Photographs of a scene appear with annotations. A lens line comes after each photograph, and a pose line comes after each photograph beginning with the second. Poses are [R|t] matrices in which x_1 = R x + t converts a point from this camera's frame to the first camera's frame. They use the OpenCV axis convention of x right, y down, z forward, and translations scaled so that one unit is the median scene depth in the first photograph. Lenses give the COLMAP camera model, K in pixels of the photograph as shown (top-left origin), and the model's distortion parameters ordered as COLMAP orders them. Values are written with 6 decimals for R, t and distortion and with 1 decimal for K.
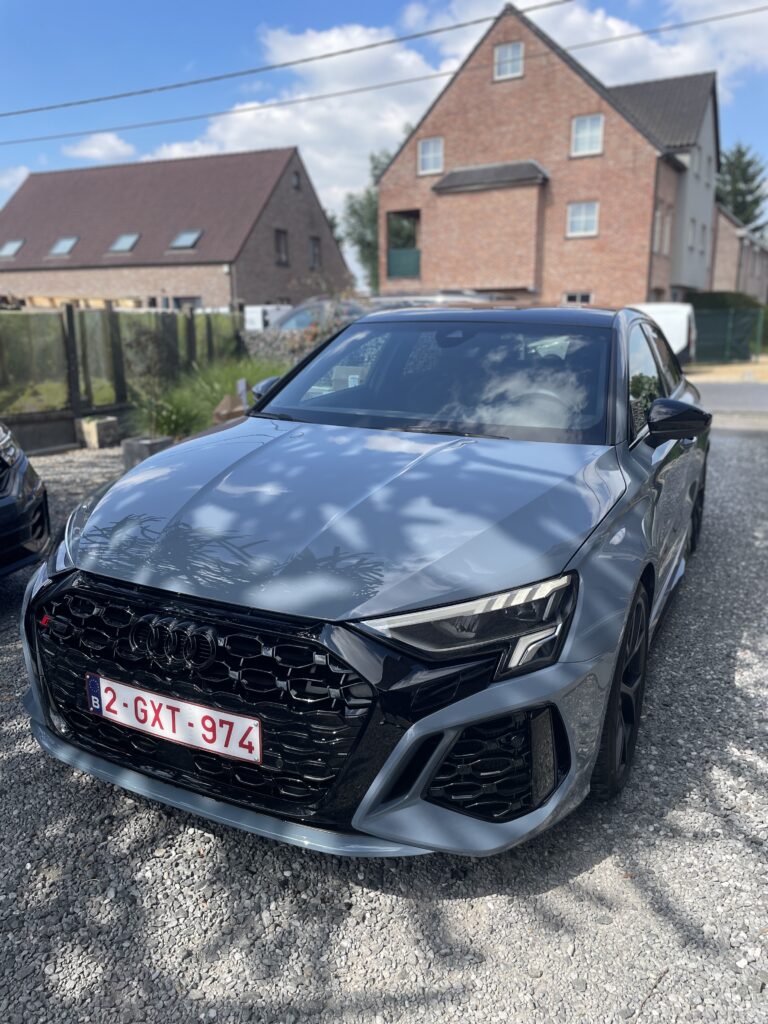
lens RADIAL K [[774.5, 0, 383.8], [0, 774.5, 506.3], [0, 0, 1]] dist [0.033628, -0.056664]
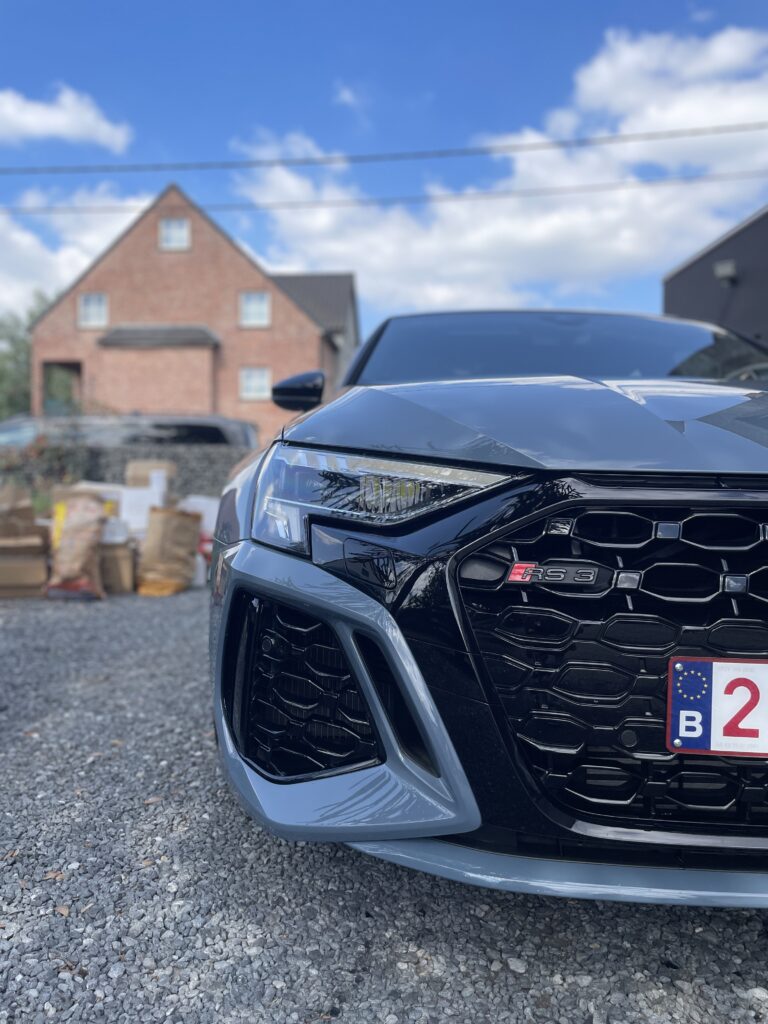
lens RADIAL K [[774.5, 0, 390.2], [0, 774.5, 508.1], [0, 0, 1]] dist [0.033628, -0.056664]
pose [[0.892042, 0.011557, 0.451805, -0.725147], [0.085634, 0.977242, -0.194073, 0.196790], [-0.443765, 0.211811, 0.870752, 0.635819]]
